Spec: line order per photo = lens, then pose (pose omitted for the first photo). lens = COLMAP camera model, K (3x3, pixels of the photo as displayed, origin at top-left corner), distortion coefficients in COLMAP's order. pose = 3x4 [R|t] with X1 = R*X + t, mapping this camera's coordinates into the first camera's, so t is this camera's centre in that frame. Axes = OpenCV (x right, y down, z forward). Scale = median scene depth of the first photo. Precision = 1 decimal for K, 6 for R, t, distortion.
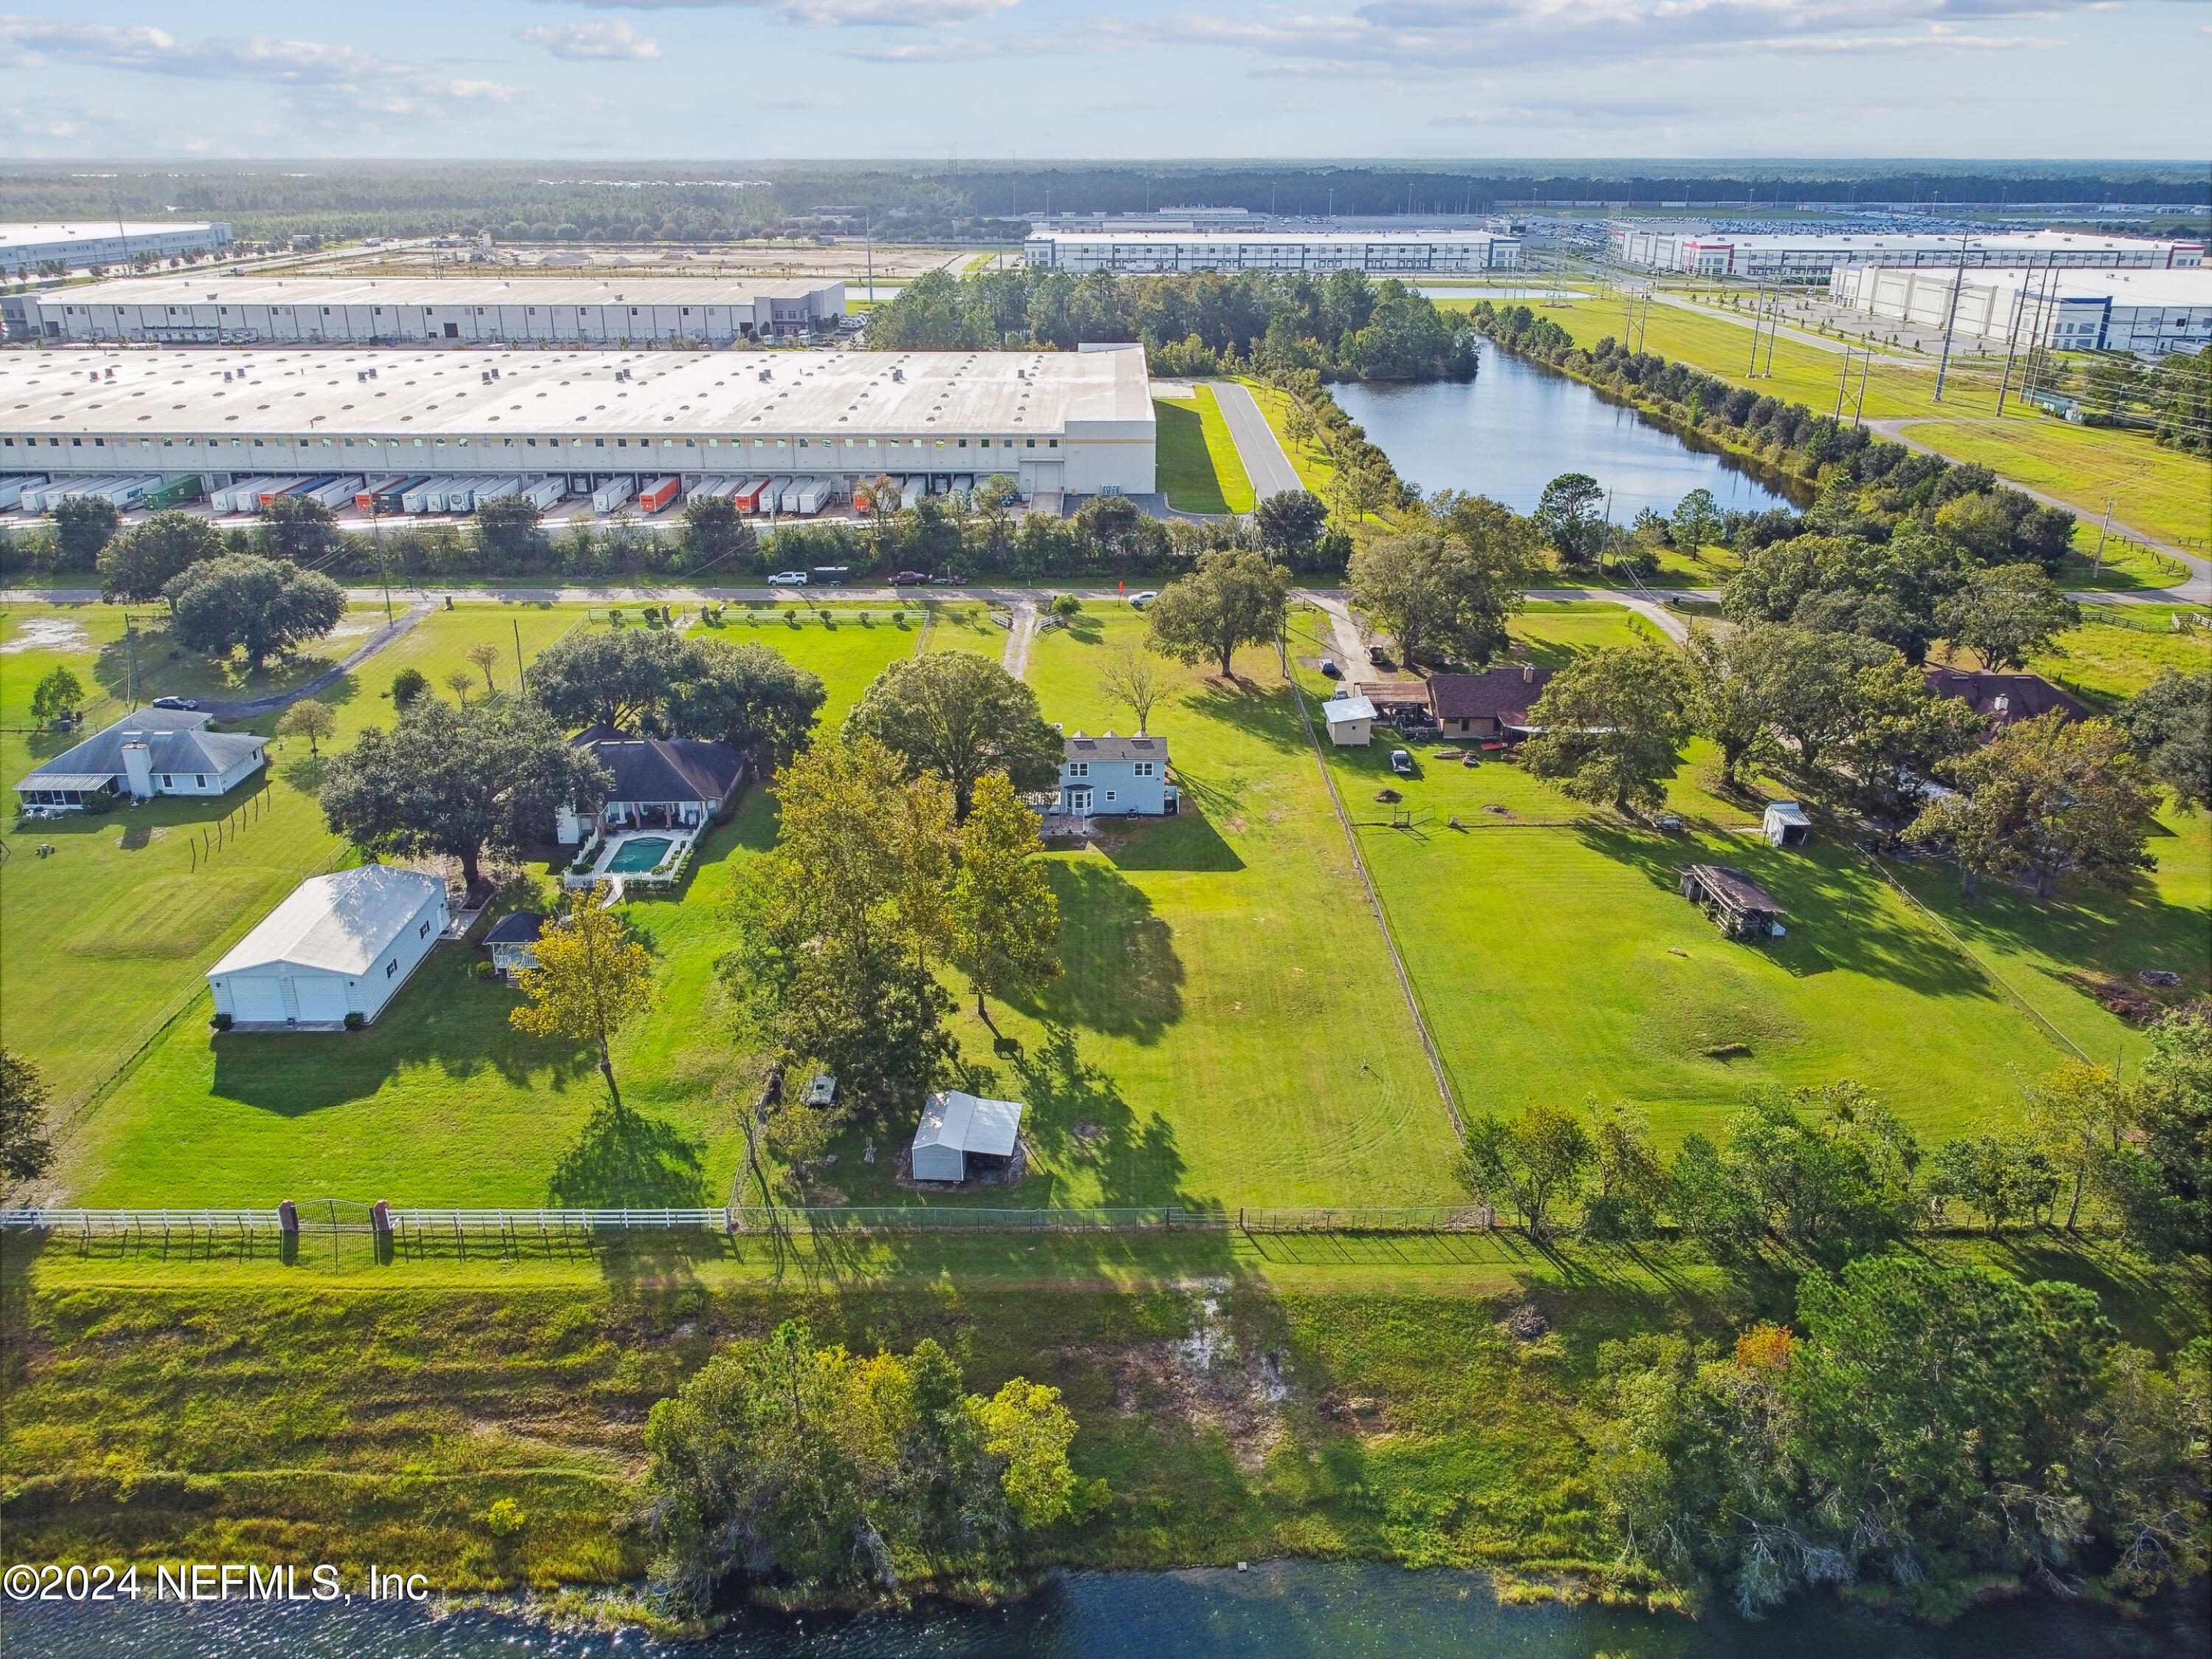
lens RADIAL K [[1687.5, 0, 1108.5], [0, 1687.5, 797.2], [0, 0, 1]] dist [0.007201, -0.006671]
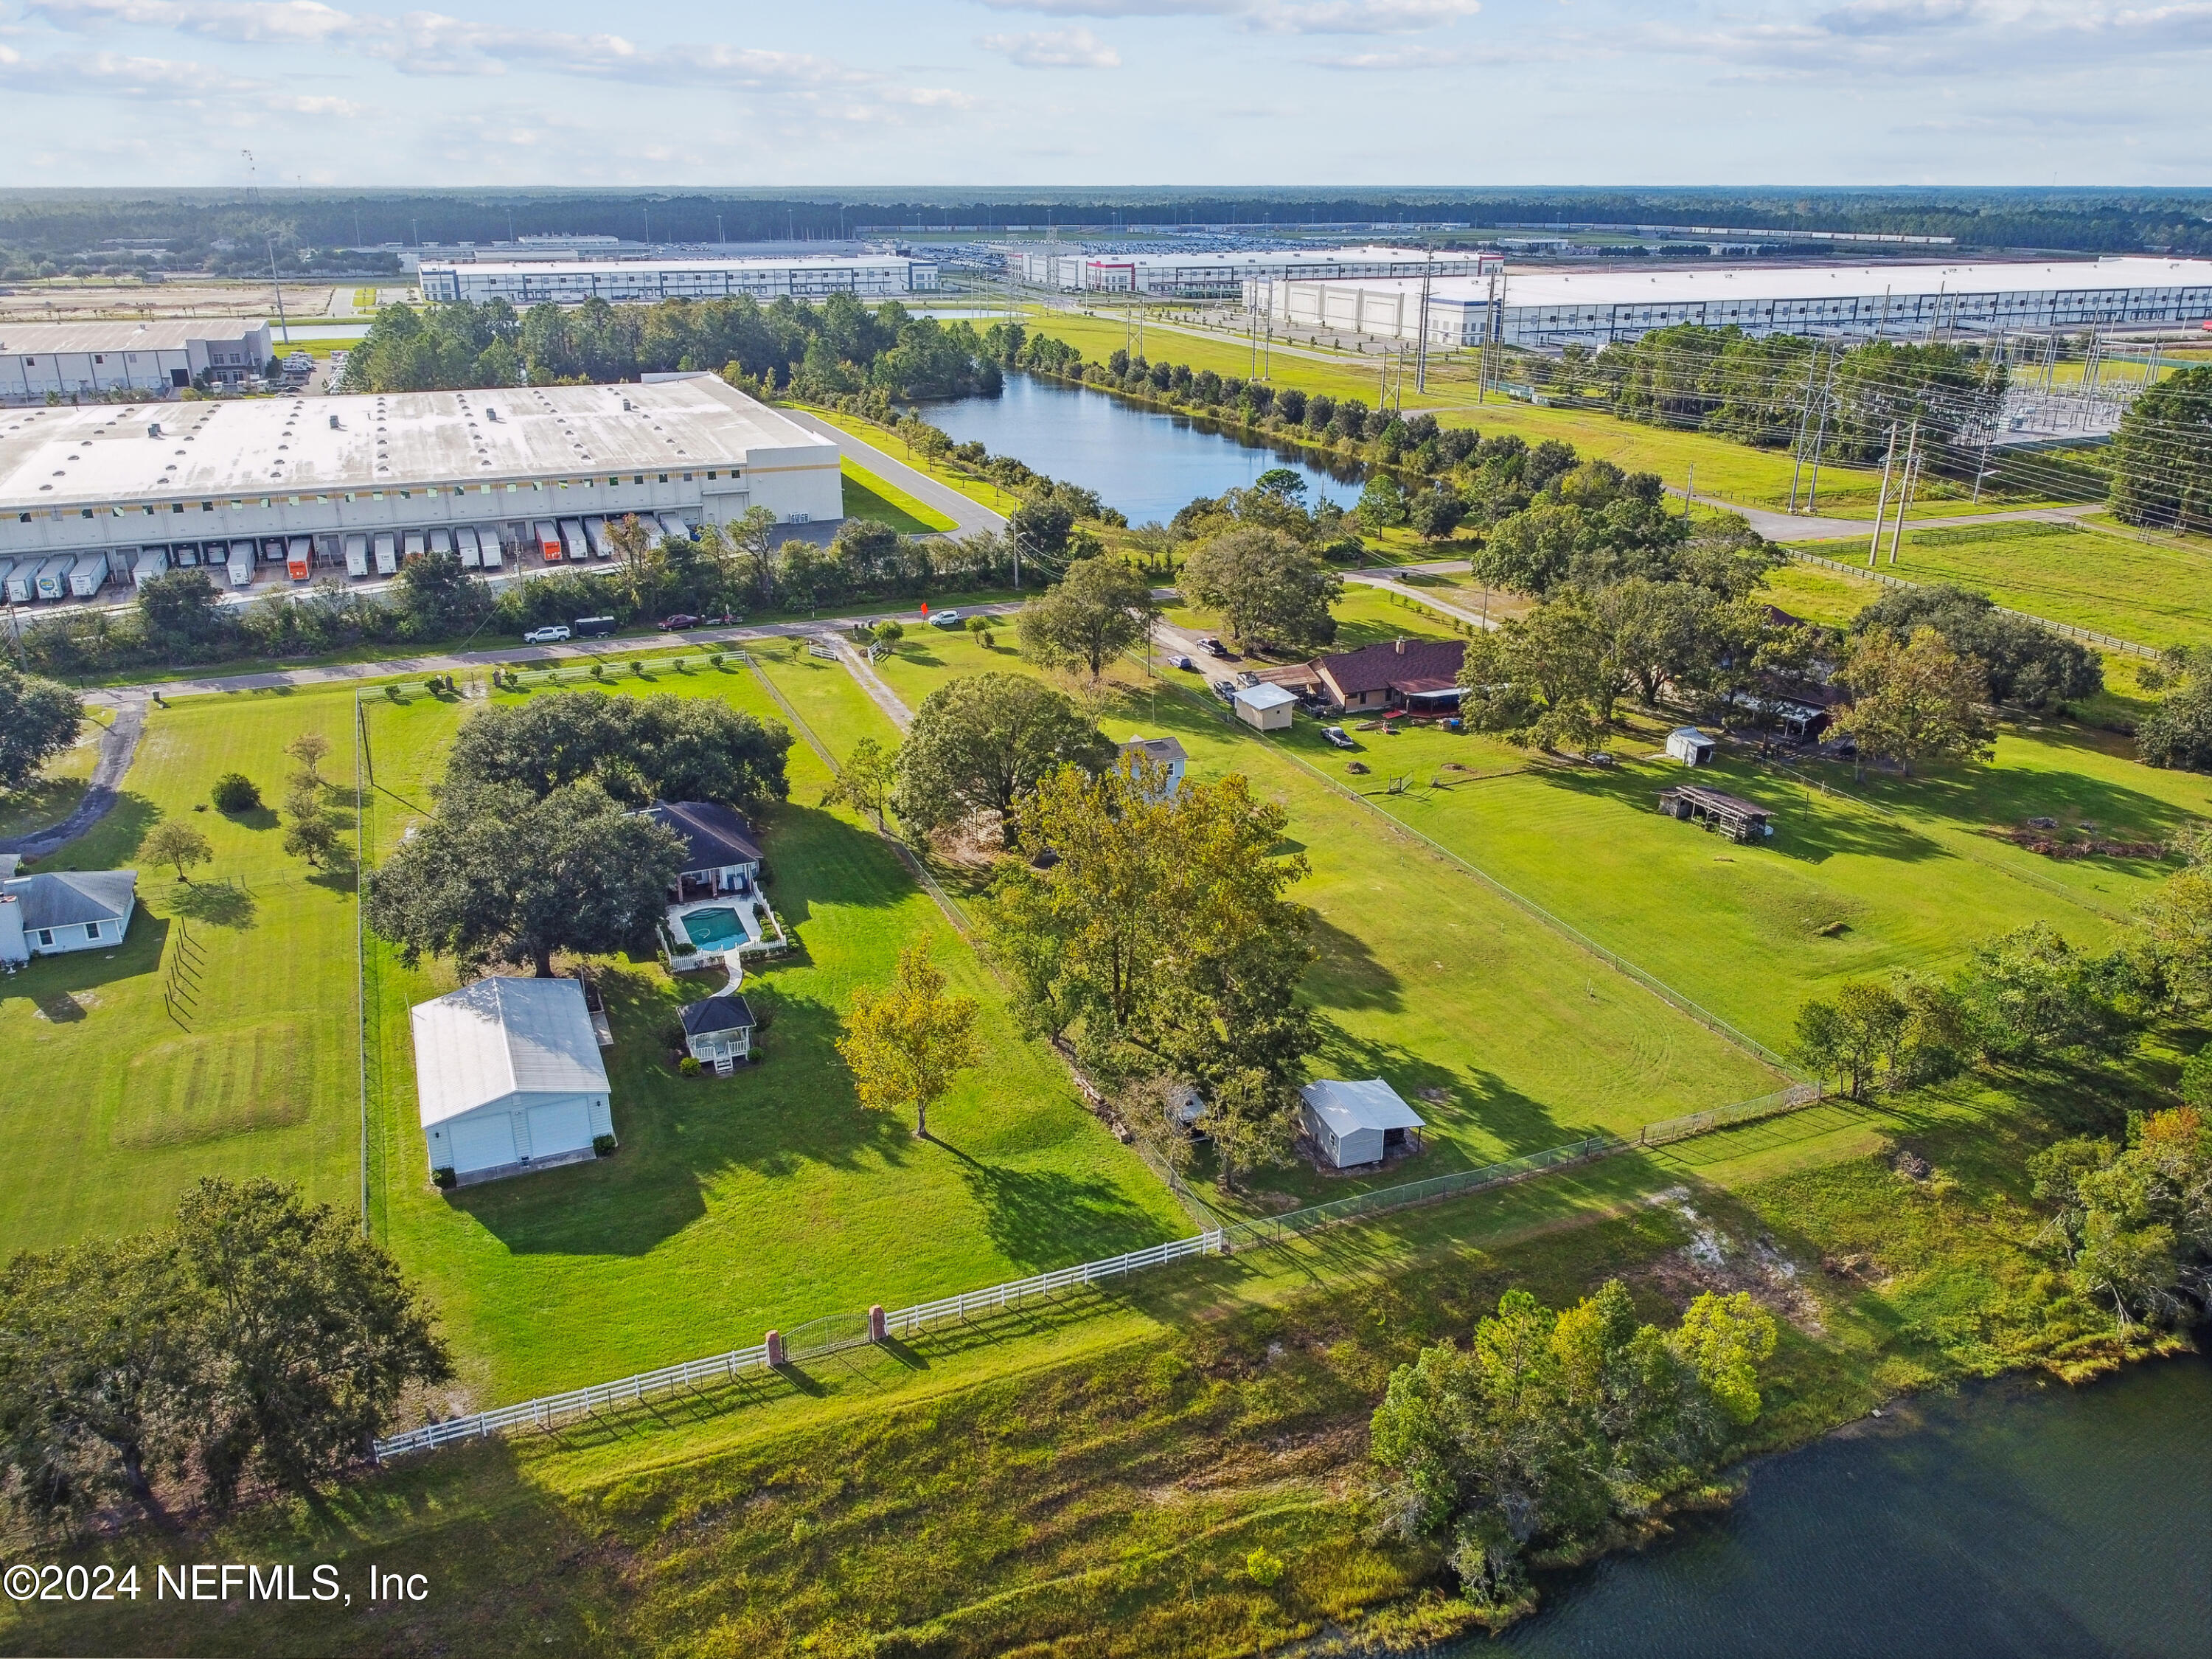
lens RADIAL K [[1676.6, 0, 1106.0], [0, 1676.6, 829.5], [0, 0, 1]] dist [0.008588, -0.009863]
pose [[0.925313, -0.137839, 0.353264, -0.343974], [0.136345, 0.990230, 0.029243, -0.014234], [-0.353844, 0.021106, 0.935066, 0.061826]]
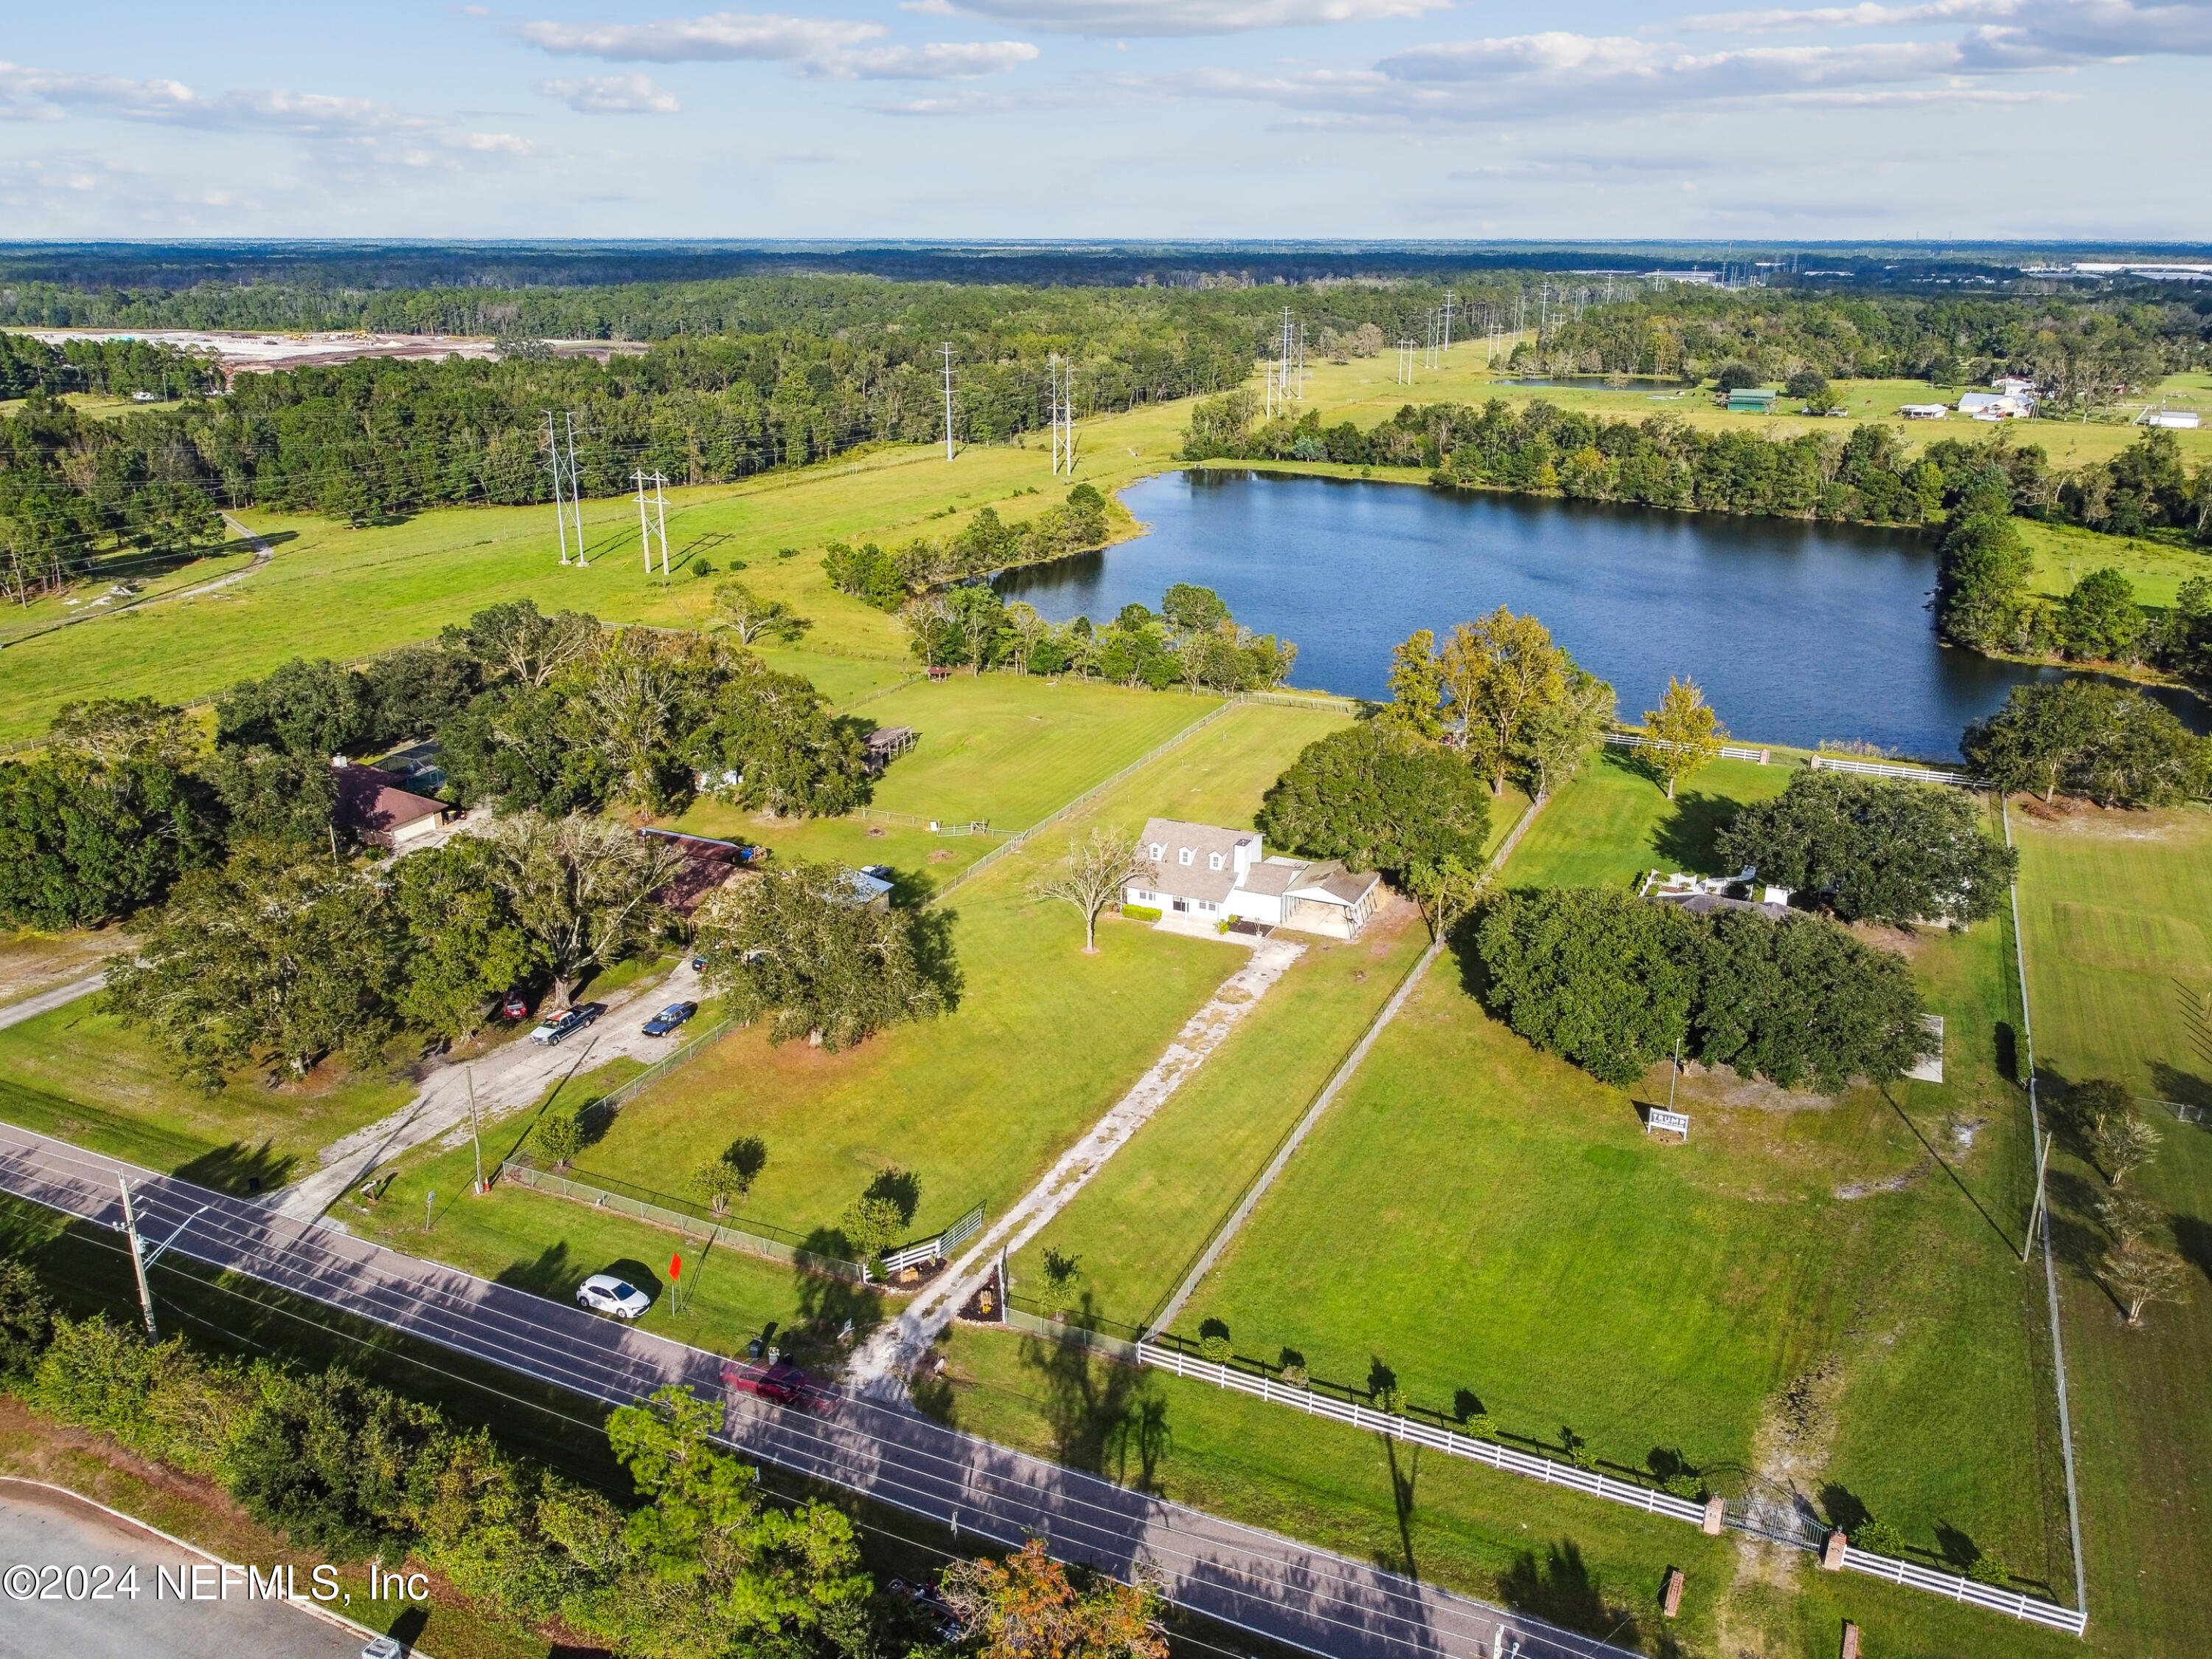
lens RADIAL K [[1694.0, 0, 1116.3], [0, 1694.0, 829.4], [0, 0, 1]] dist [0.008791, -0.011800]
pose [[-0.903052, -0.144770, 0.404399, -0.323348], [0.152964, 0.771375, 0.617723, -0.595999], [-0.401372, 0.619695, -0.674447, 1.557133]]
